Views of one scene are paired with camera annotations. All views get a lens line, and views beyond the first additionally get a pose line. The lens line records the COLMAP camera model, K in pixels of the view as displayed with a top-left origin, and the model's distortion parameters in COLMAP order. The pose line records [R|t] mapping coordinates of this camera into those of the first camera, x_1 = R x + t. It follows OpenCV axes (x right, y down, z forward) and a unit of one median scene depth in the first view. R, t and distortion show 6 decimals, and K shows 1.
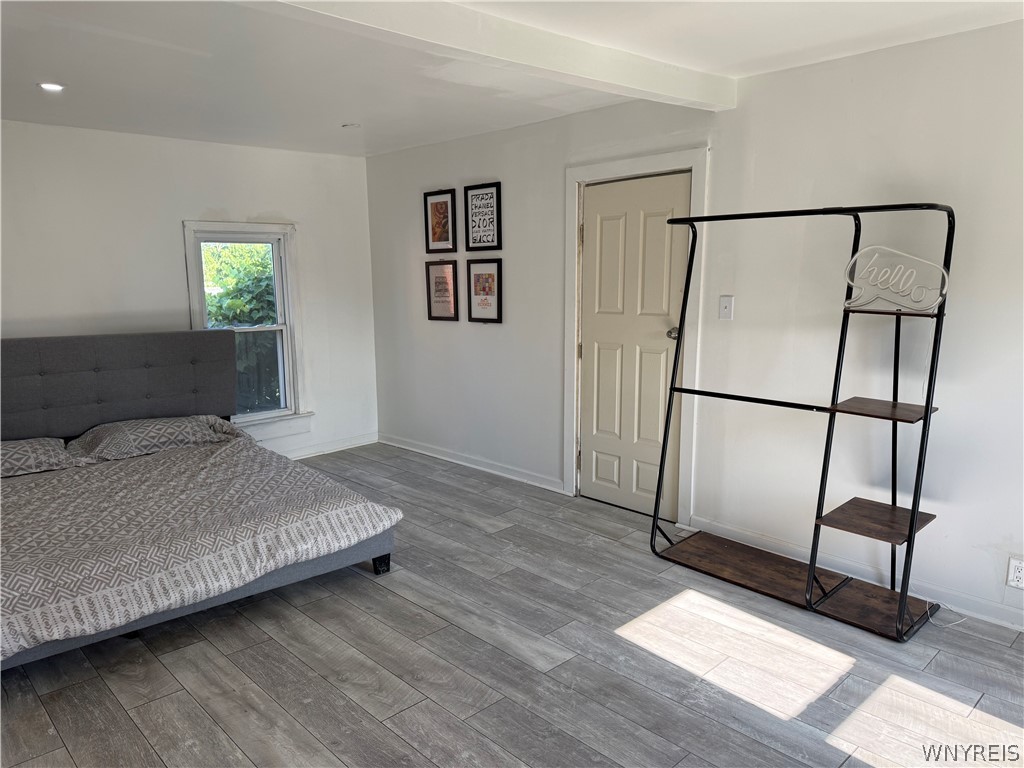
lens RADIAL K [[722.6, 0, 512.7], [0, 722.6, 389.5], [0, 0, 1]] dist [0.040109, -0.046451]
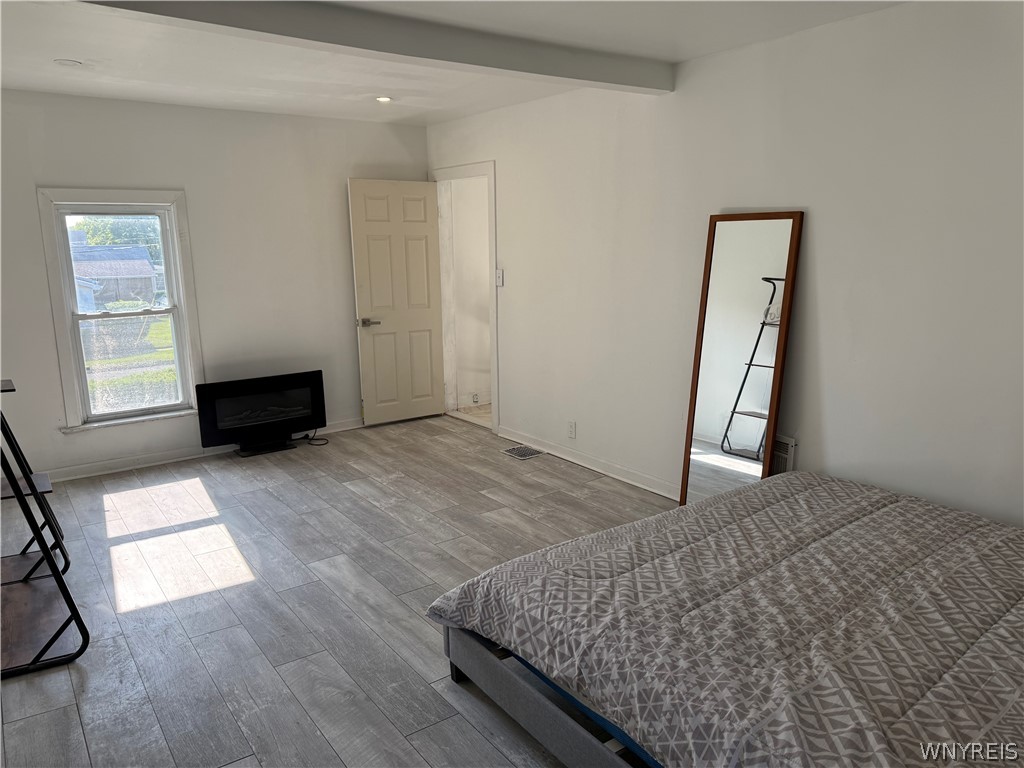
lens RADIAL K [[722.6, 0, 512.5], [0, 722.6, 385.9], [0, 0, 1]] dist [0.040109, -0.046451]
pose [[-0.991449, -0.001723, 0.130480, -0.406606], [0.044999, 0.934062, 0.354264, -0.325148], [-0.122487, 0.357106, -0.925998, 1.963479]]
